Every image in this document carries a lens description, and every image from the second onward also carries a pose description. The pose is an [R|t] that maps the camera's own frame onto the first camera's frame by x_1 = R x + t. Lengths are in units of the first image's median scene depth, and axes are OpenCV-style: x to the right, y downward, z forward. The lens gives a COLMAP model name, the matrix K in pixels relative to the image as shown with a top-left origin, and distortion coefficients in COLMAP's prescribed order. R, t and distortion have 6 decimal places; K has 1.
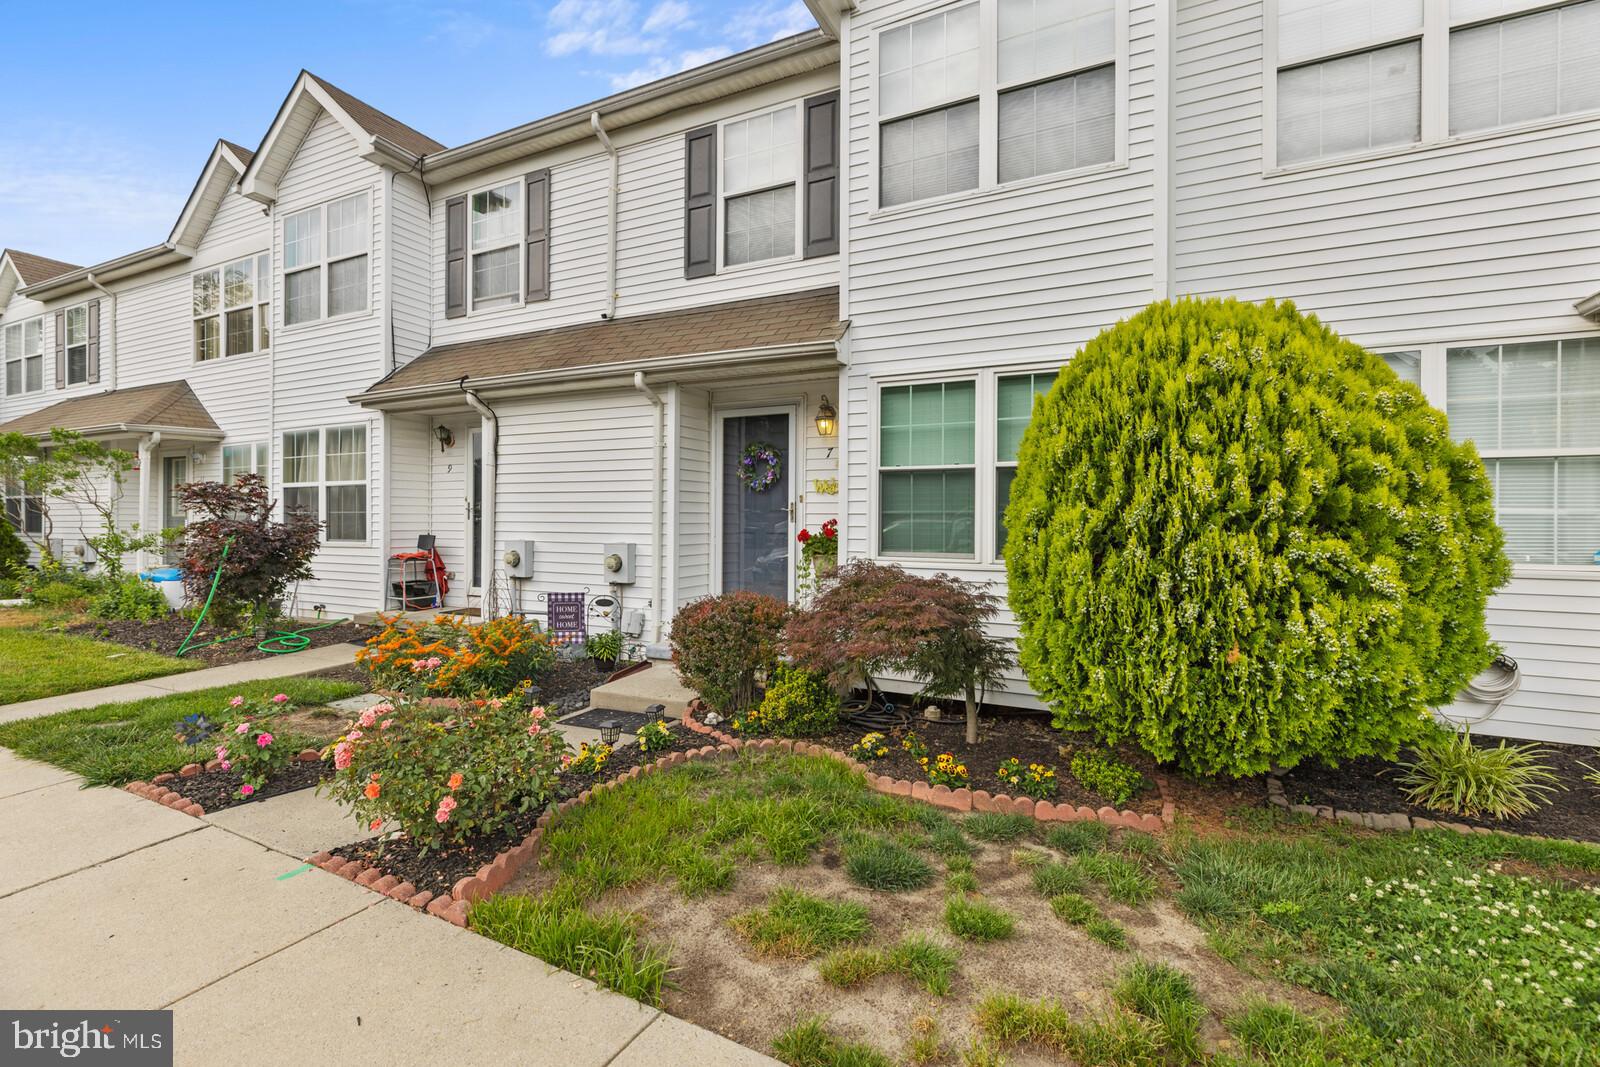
lens RADIAL K [[713.0, 0, 794.2], [0, 713.0, 529.0], [0, 0, 1]] dist [-0.000617, -0.000092]
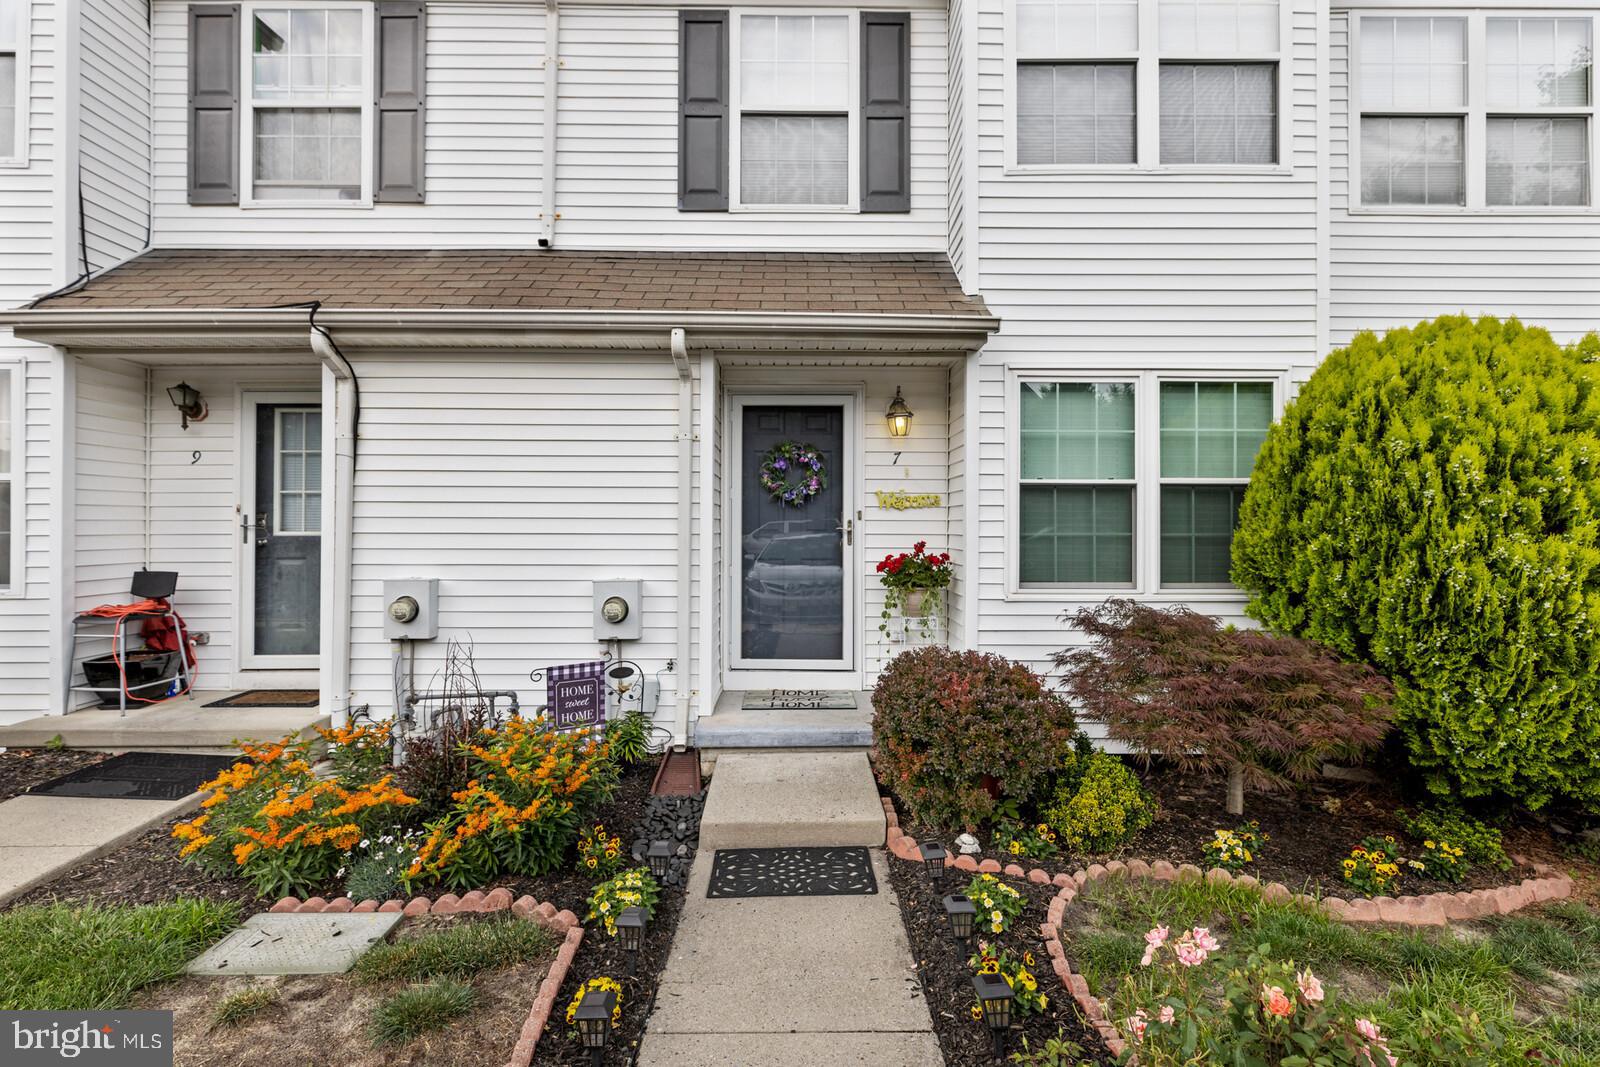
lens RADIAL K [[713.0, 0, 799.5], [0, 713.0, 525.3], [0, 0, 1]] dist [-0.000617, -0.000092]
pose [[0.892305, -0.003501, 0.451420, -0.373487], [0.008662, 0.999919, -0.009366, -0.022633], [-0.451351, 0.012267, 0.892262, 0.303563]]
